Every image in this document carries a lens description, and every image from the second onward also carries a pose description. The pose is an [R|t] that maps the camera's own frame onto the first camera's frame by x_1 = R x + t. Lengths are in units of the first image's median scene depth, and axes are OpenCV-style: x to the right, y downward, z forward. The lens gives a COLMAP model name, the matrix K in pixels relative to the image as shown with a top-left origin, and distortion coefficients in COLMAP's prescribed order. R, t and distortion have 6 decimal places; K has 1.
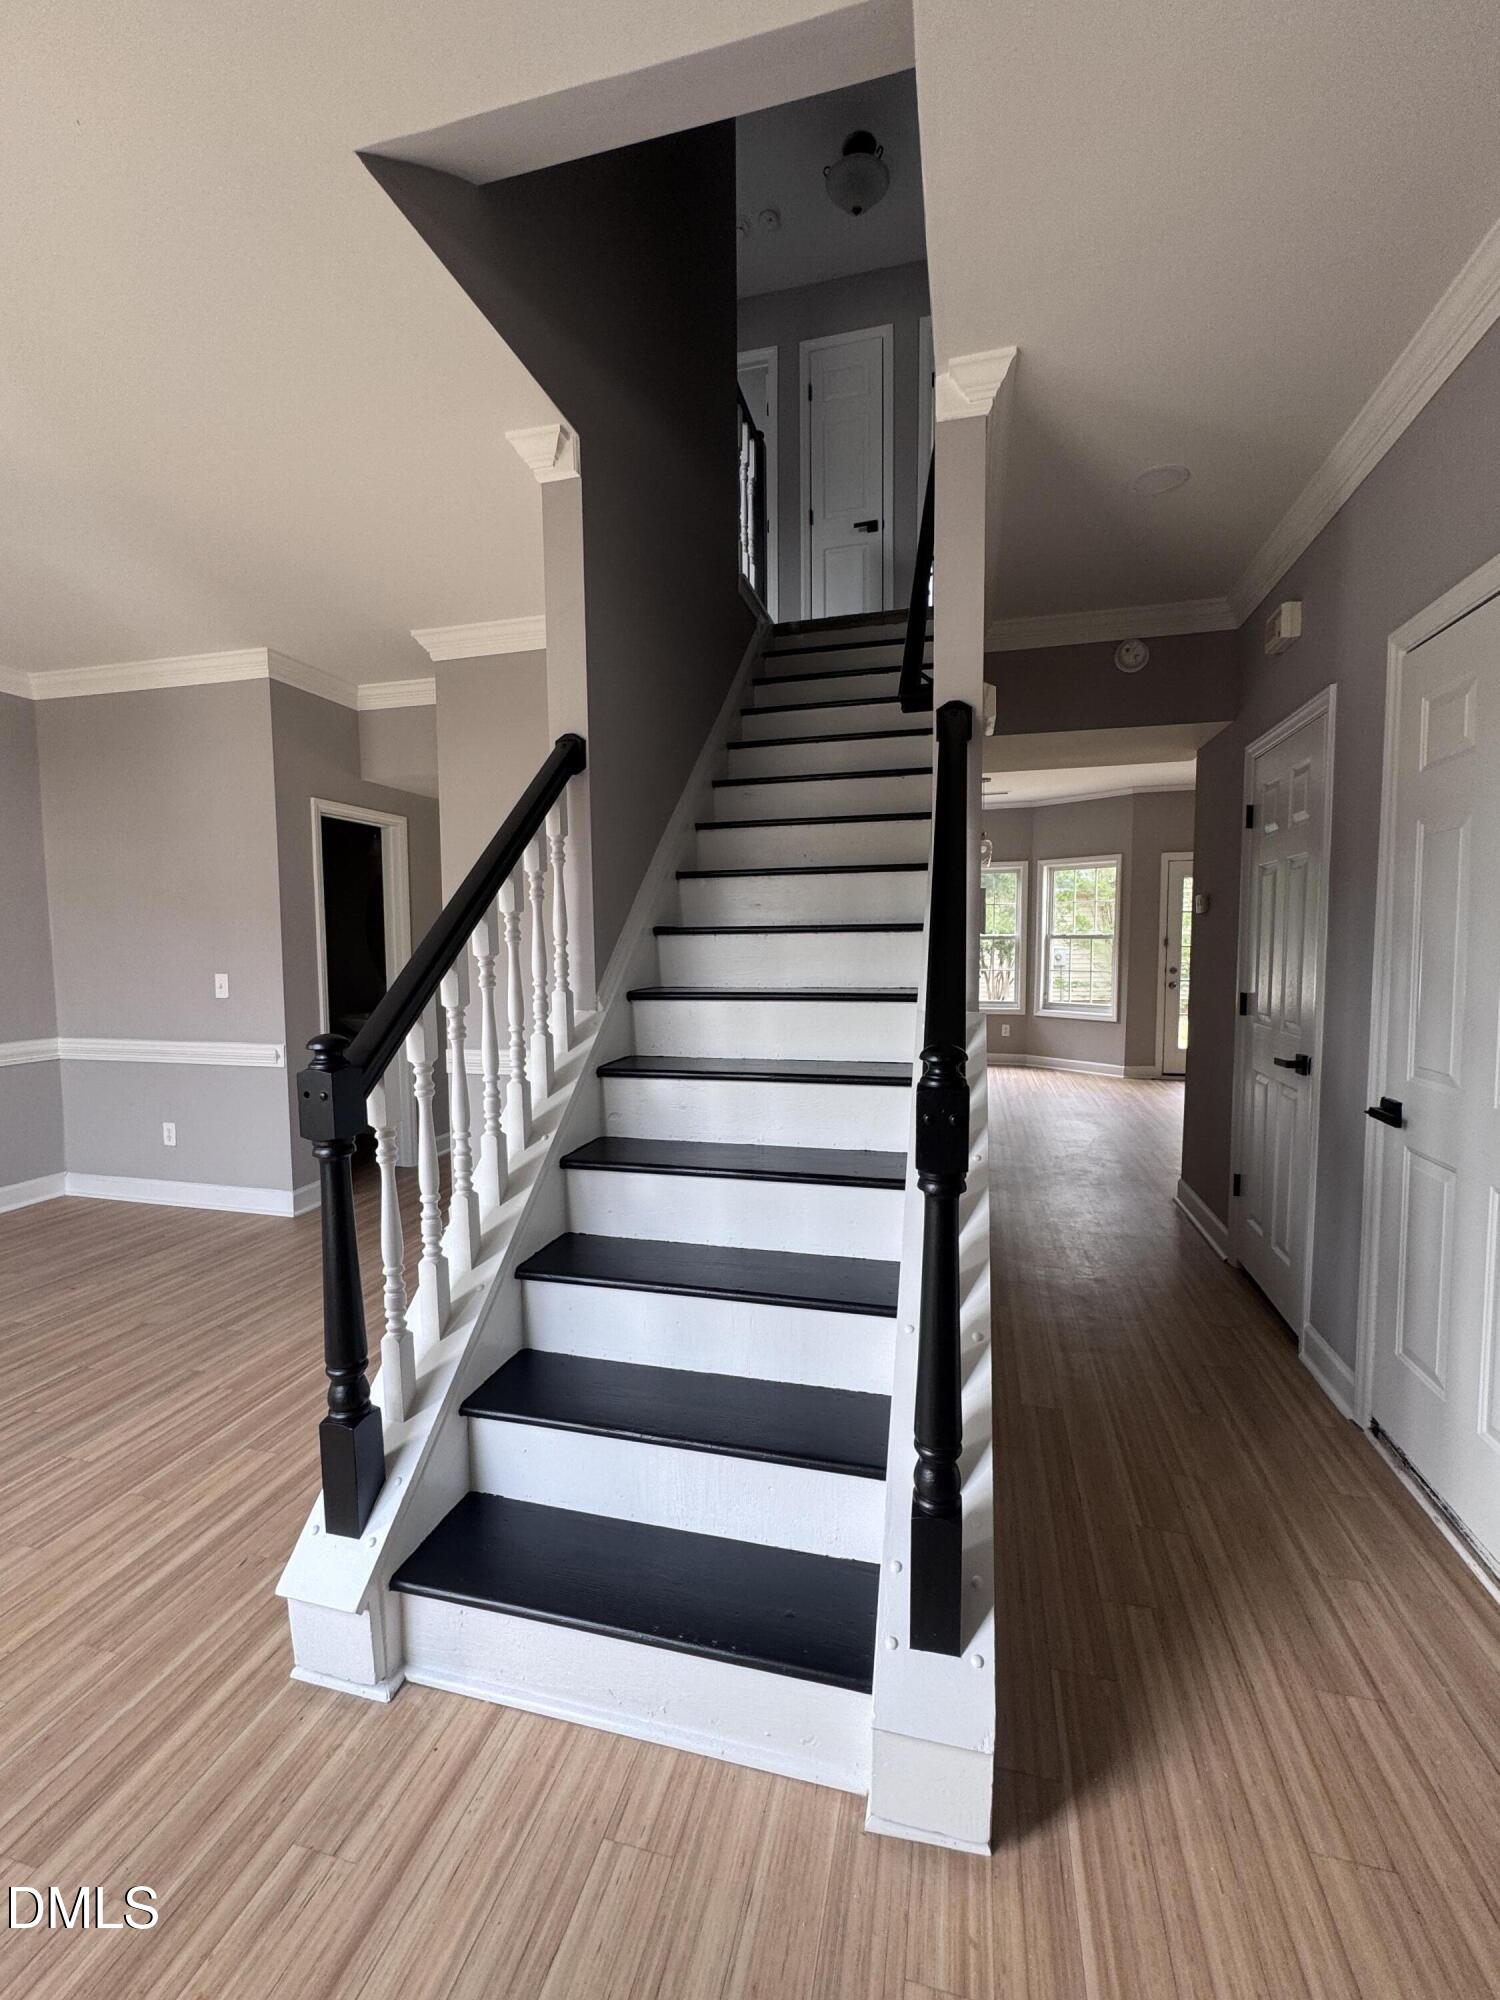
lens RADIAL K [[824.9, 0, 750.0], [0, 824.9, 1000.0], [0, 0, 1]] dist [-0.004884, -0.000293]
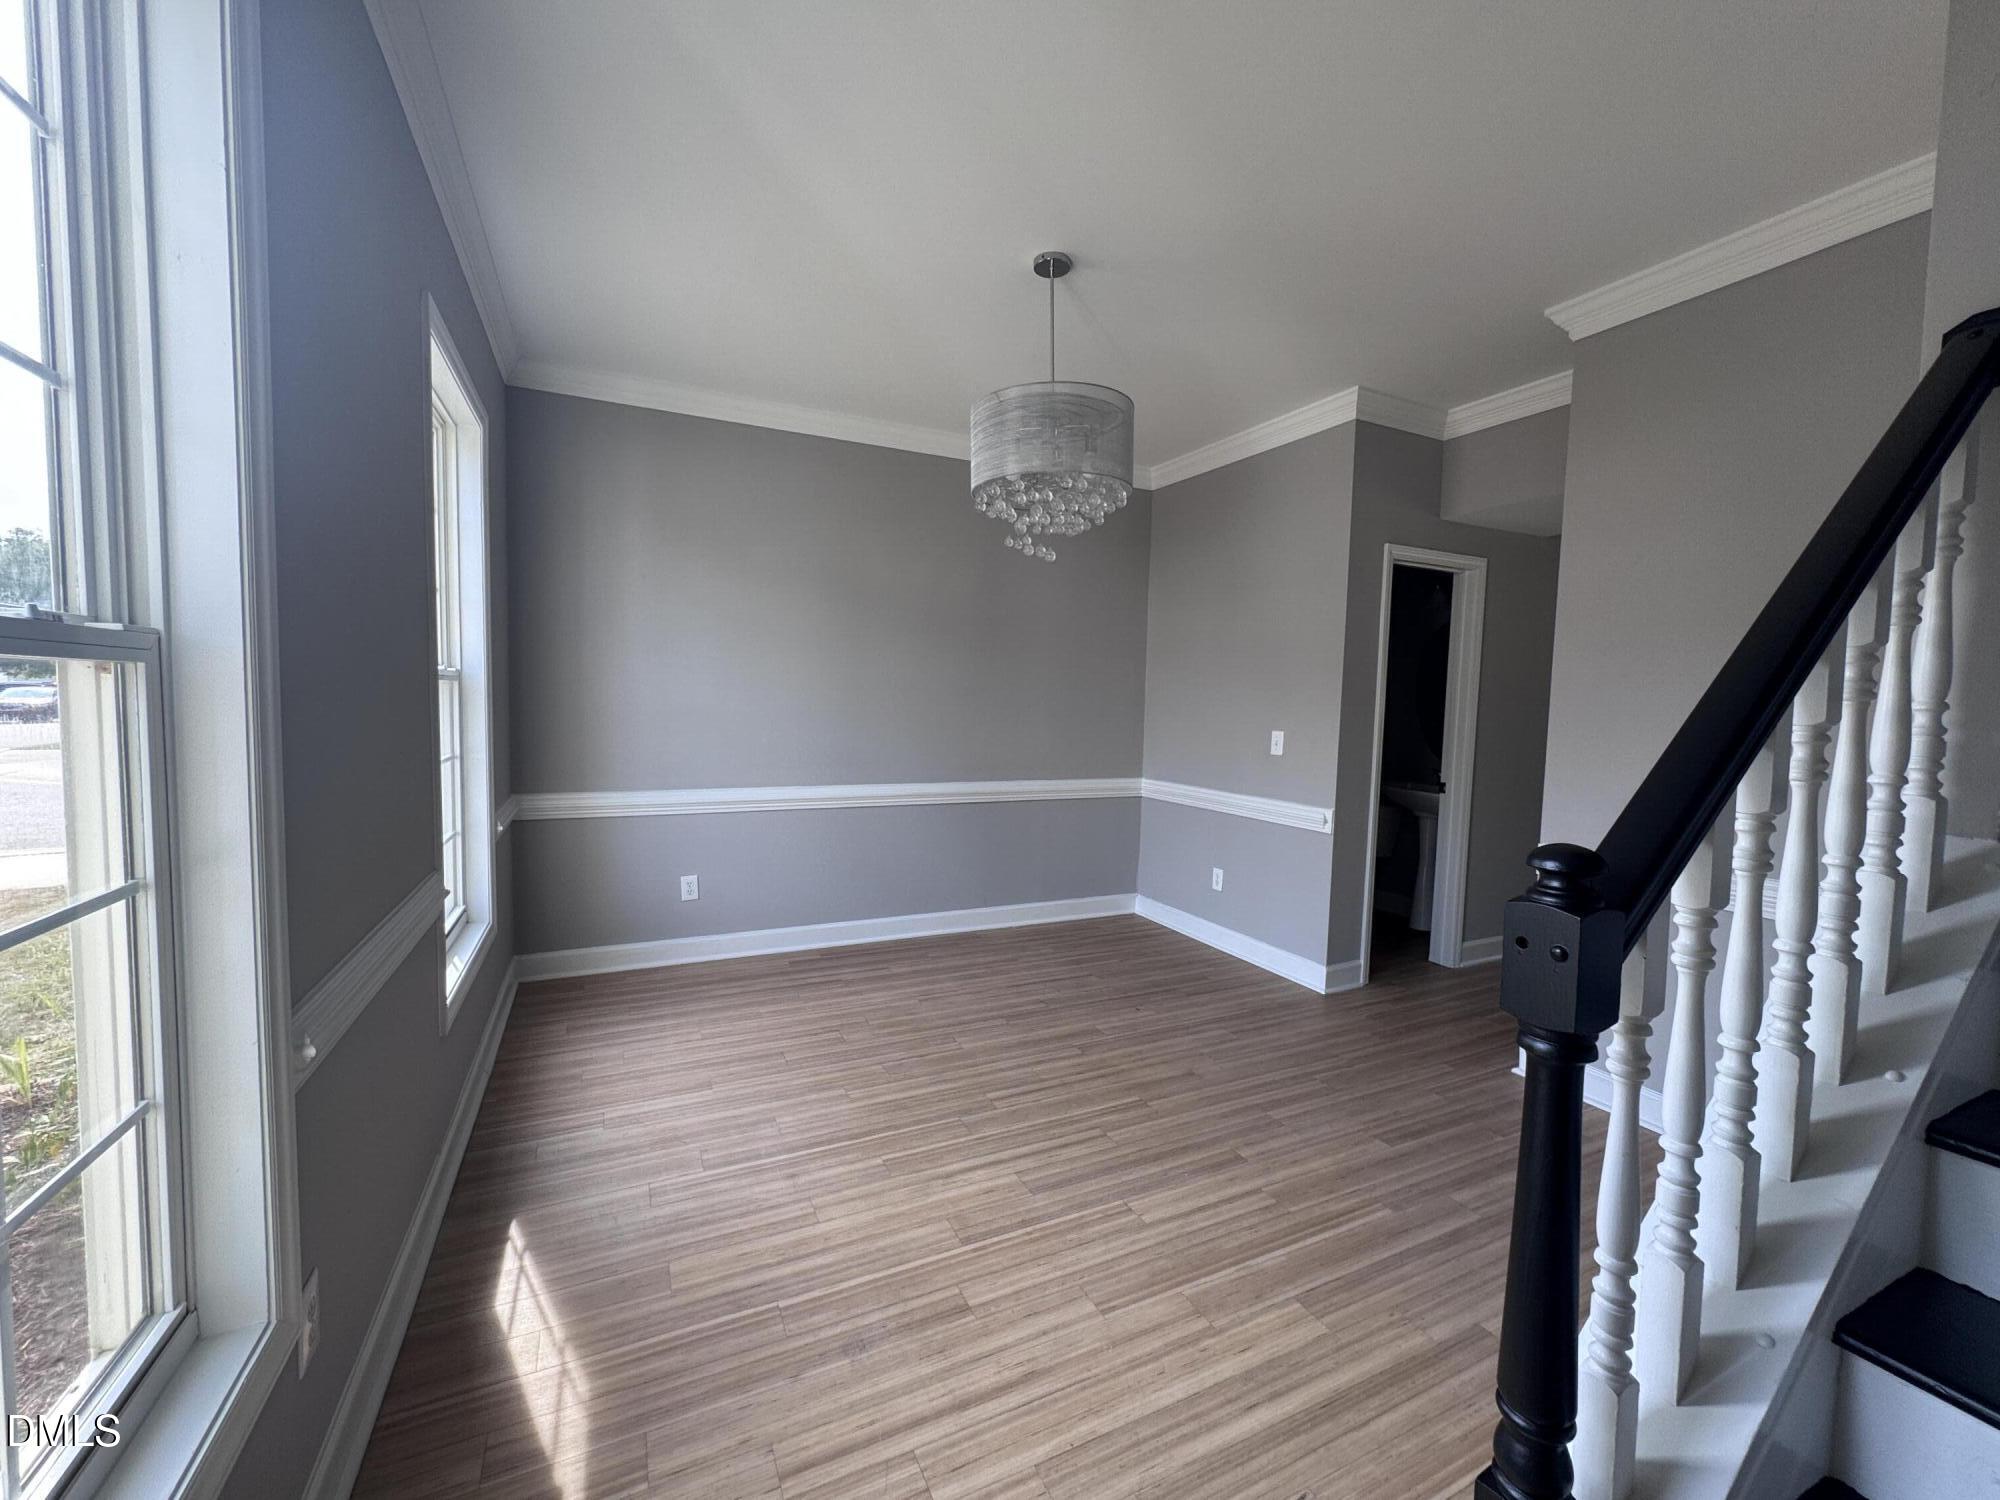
lens RADIAL K [[801.6, 0, 1000.0], [0, 801.6, 750.0], [0, 0, 1]] dist [-0.003595, 0.000716]
pose [[0.647236, 0.072966, -0.758790, -0.146564], [-0.086208, 0.996029, 0.022246, -0.001439], [0.757399, 0.051015, 0.650956, 0.136924]]
